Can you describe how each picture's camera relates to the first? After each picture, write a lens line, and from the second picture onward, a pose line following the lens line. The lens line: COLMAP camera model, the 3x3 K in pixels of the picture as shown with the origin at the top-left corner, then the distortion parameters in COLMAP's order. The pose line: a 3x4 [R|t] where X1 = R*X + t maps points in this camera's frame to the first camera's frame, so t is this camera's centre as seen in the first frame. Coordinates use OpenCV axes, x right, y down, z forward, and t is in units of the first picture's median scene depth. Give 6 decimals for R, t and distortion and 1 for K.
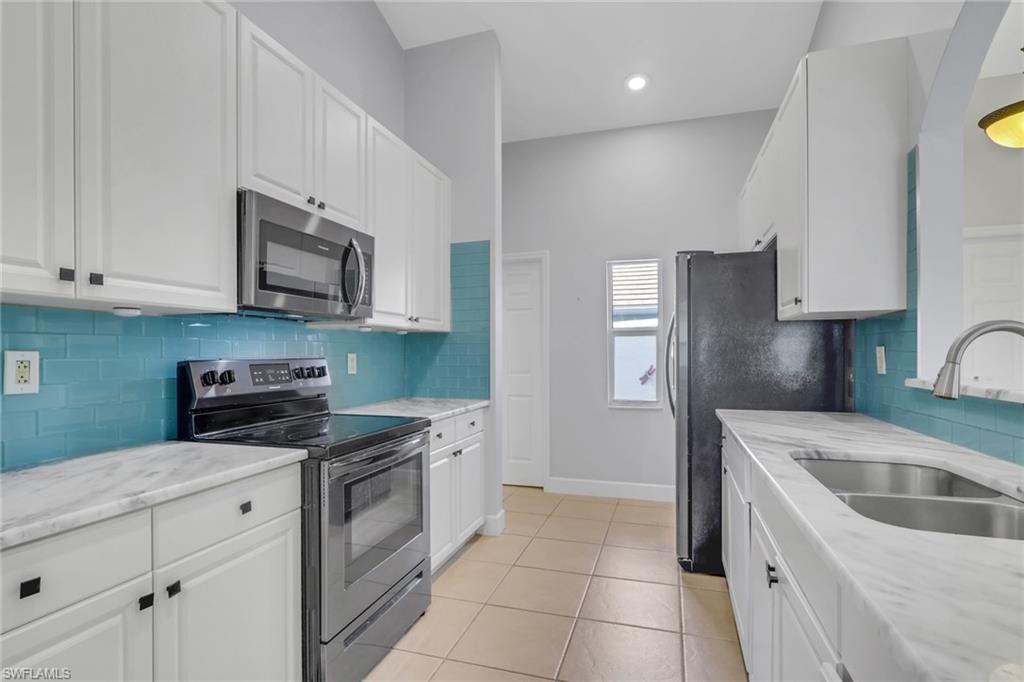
lens RADIAL K [[490.9, 0, 511.5], [0, 490.9, 350.1], [0, 0, 1]] dist [0.002295, 0.000304]
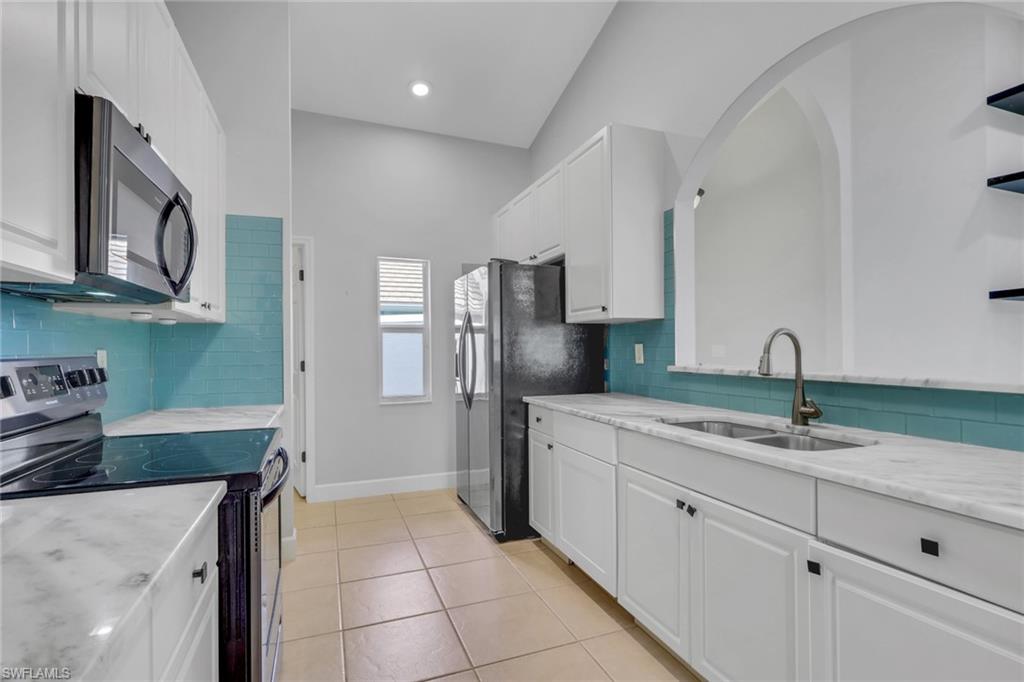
lens RADIAL K [[490.9, 0, 500.9], [0, 490.9, 342.5], [0, 0, 1]] dist [0.002295, 0.000304]
pose [[0.788773, 0.007453, 0.614639, -0.330527], [-0.001396, 0.999946, -0.010333, 0.003070], [-0.614683, 0.007293, 0.788741, 0.104958]]
